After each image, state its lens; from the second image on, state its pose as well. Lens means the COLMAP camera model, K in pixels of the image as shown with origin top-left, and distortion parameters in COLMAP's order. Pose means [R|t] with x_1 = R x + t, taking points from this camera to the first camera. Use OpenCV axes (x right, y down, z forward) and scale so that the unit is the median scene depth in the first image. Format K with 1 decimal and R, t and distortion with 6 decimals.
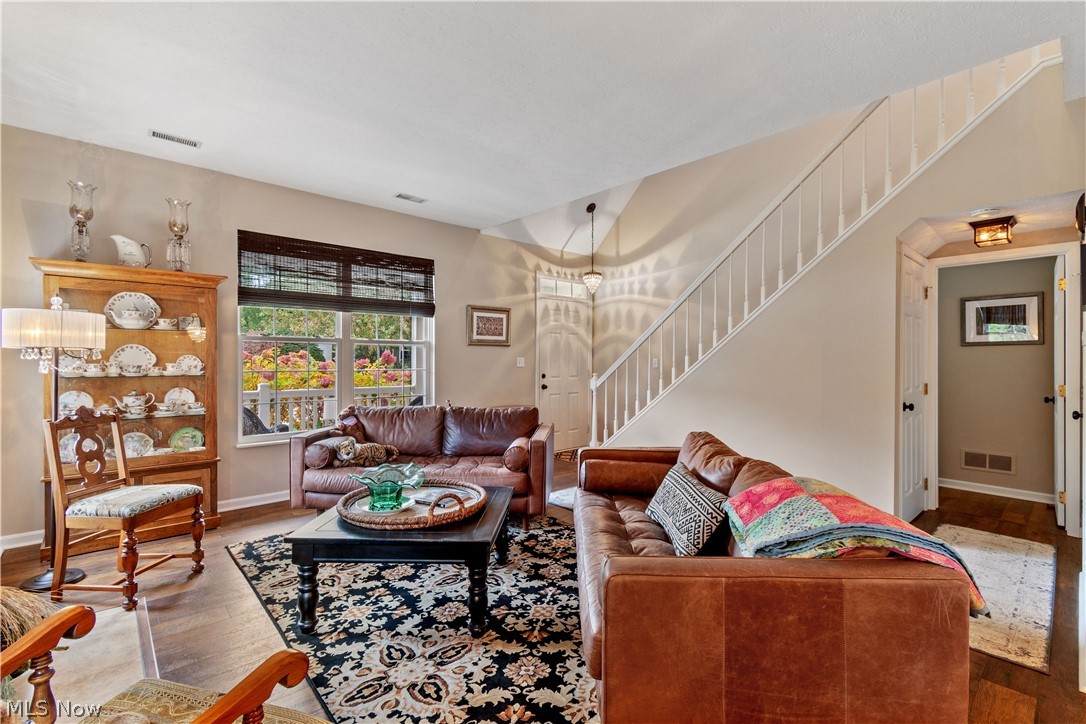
lens RADIAL K [[489.9, 0, 556.9], [0, 489.9, 361.0], [0, 0, 1]] dist [-0.000783, -0.000306]
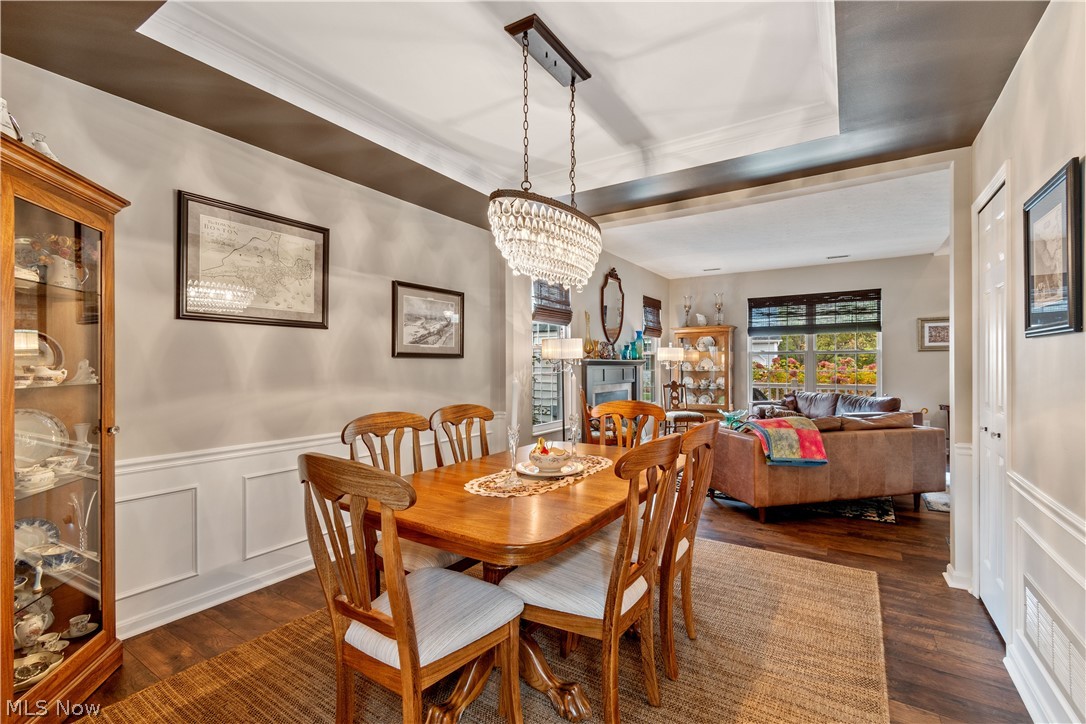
lens RADIAL K [[478.3, 0, 551.3], [0, 478.3, 366.5], [0, 0, 1]] dist [0.000995, 0.000091]
pose [[0.248426, -0.000812, -0.968650, 0.910040], [0.002002, 0.999998, -0.000325, 0.005694], [0.968649, -0.001858, 0.248427, -0.225577]]
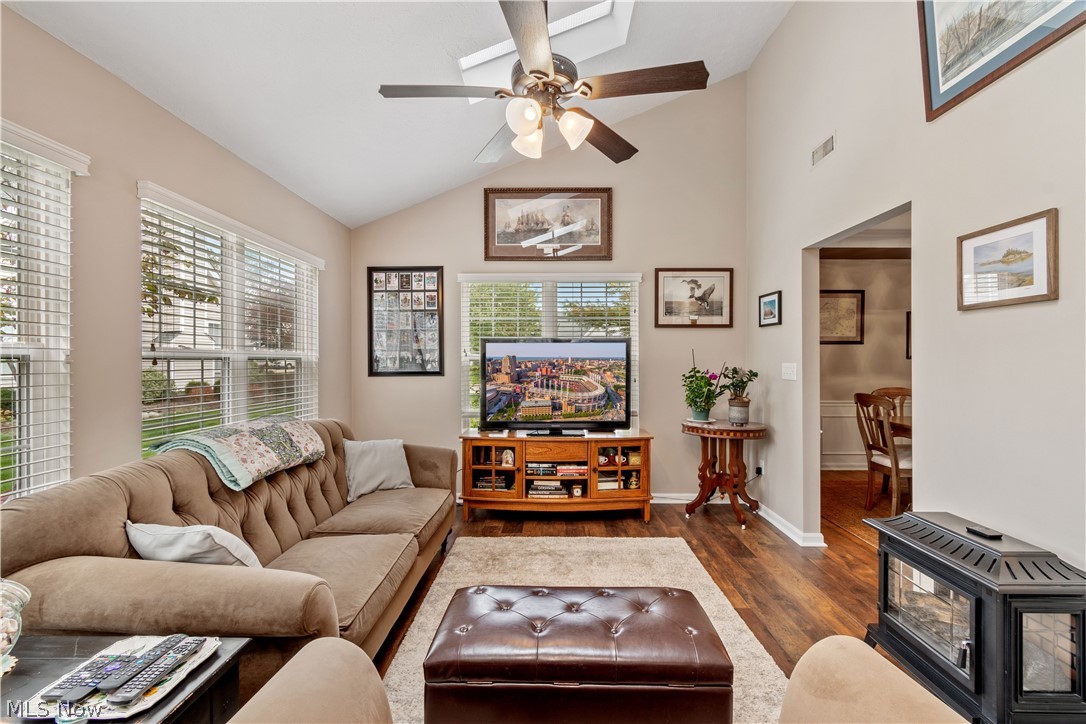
lens RADIAL K [[481.5, 0, 551.8], [0, 481.5, 357.7], [0, 0, 1]] dist [-0.000238, -0.000430]
pose [[-0.689281, -0.008081, -0.724449, 1.624474], [-0.001028, 0.999948, -0.010175, 0.001248], [0.724494, -0.006269, -0.689253, -0.092233]]
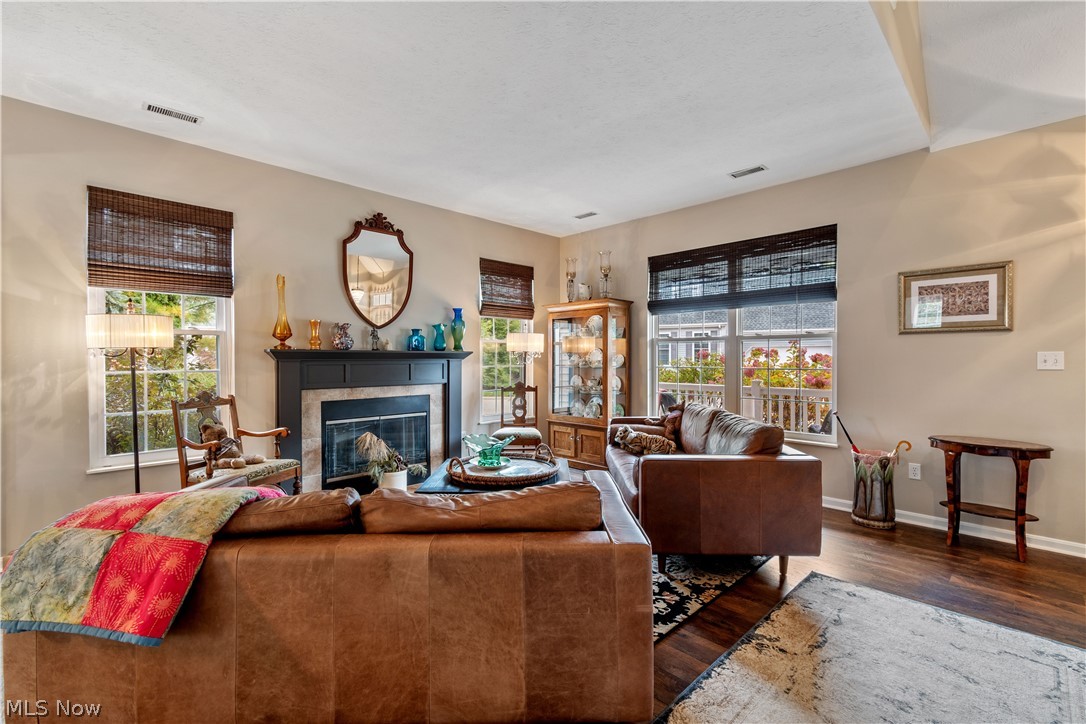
lens RADIAL K [[479.3, 0, 553.4], [0, 479.3, 361.4], [0, 0, 1]] dist [0.000504, -0.000056]
pose [[0.036264, 0.005234, -0.999329, 0.543439], [-0.001112, 0.999986, 0.005197, 0.002460], [0.999342, 0.000923, 0.036269, 0.619604]]
